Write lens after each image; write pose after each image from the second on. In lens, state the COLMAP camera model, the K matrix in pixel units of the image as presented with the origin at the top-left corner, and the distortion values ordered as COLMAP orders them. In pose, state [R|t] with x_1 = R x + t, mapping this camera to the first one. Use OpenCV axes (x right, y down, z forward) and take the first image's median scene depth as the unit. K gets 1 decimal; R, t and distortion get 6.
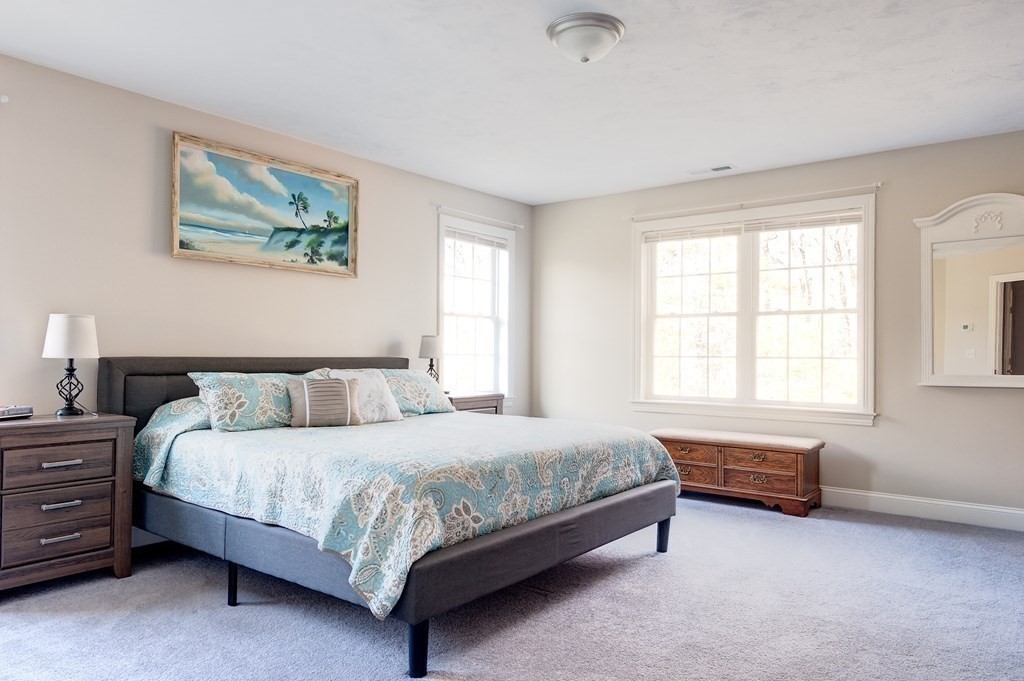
lens RADIAL K [[736.5, 0, 506.0], [0, 736.5, 341.2], [0, 0, 1]] dist [0.004849, 0.000593]
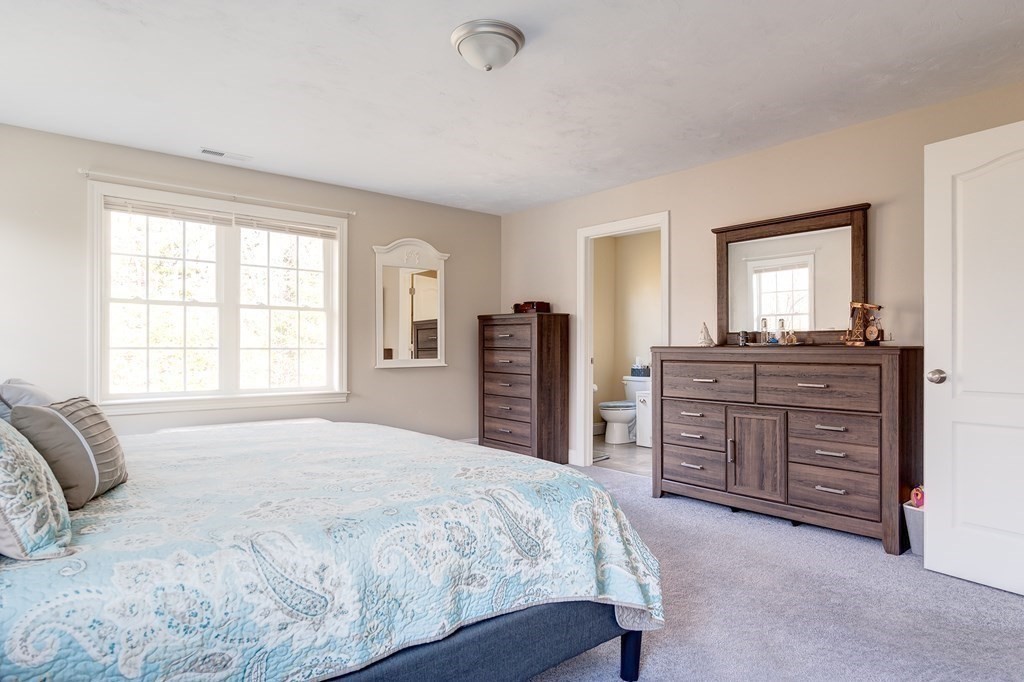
lens RADIAL K [[617.5, 0, 508.6], [0, 617.5, 344.5], [0, 0, 1]] dist [0.010600, -0.000037]
pose [[0.168343, -0.001609, 0.985727, -0.472868], [-0.020008, 0.999787, 0.005049, 0.004580], [-0.985525, -0.020572, 0.168275, 0.507269]]
